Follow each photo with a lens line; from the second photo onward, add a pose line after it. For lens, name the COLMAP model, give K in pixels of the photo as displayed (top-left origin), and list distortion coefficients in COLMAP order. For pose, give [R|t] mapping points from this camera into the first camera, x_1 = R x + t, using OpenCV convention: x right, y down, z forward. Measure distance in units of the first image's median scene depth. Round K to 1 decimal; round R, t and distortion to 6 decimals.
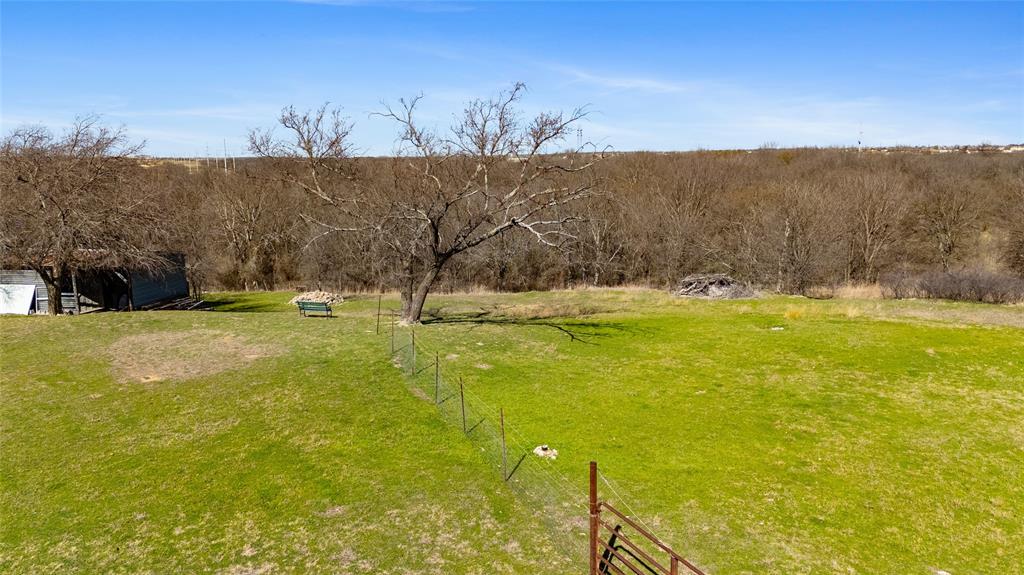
lens RADIAL K [[761.9, 0, 512.6], [0, 761.9, 292.6], [0, 0, 1]] dist [0.057223, -0.053638]
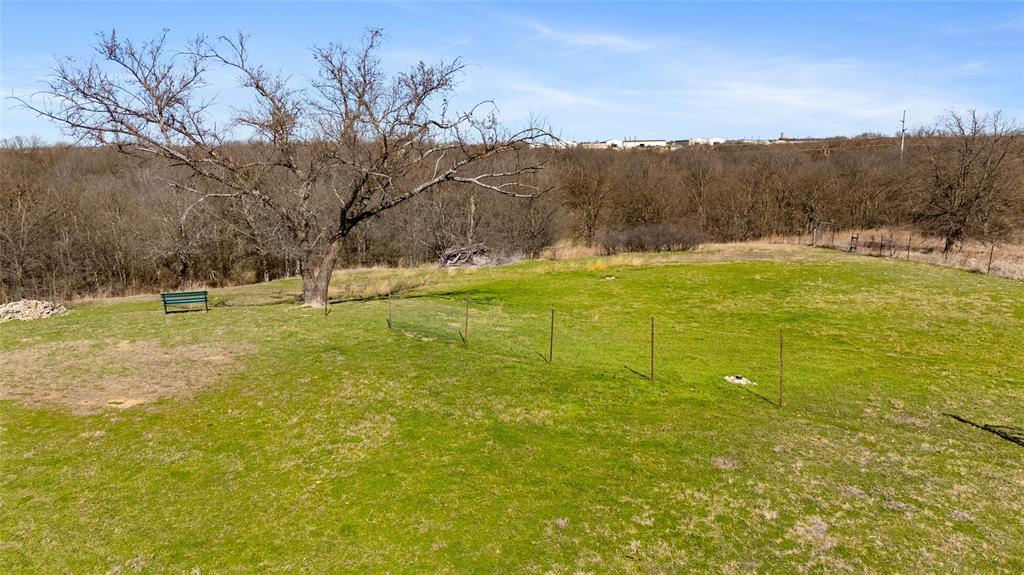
lens RADIAL K [[761.9, 0, 512.6], [0, 761.9, 292.6], [0, 0, 1]] dist [0.057223, -0.053638]
pose [[0.842632, -0.102492, 0.528646, -0.384708], [0.100914, 0.994382, 0.031936, 0.020689], [-0.528949, 0.026437, 0.848242, 0.177638]]
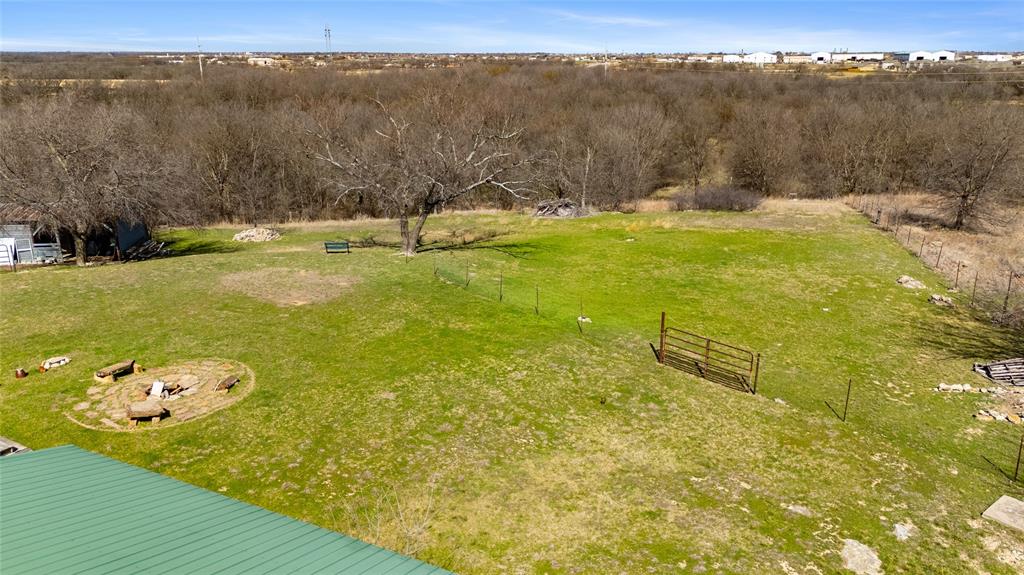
lens RADIAL K [[761.9, 0, 512.6], [0, 761.9, 292.6], [0, 0, 1]] dist [0.057223, -0.053638]
pose [[0.948009, -0.082722, 0.307303, -0.385151], [0.044940, 0.990748, 0.128060, -0.059428], [-0.315054, -0.107592, 0.942956, -0.397672]]
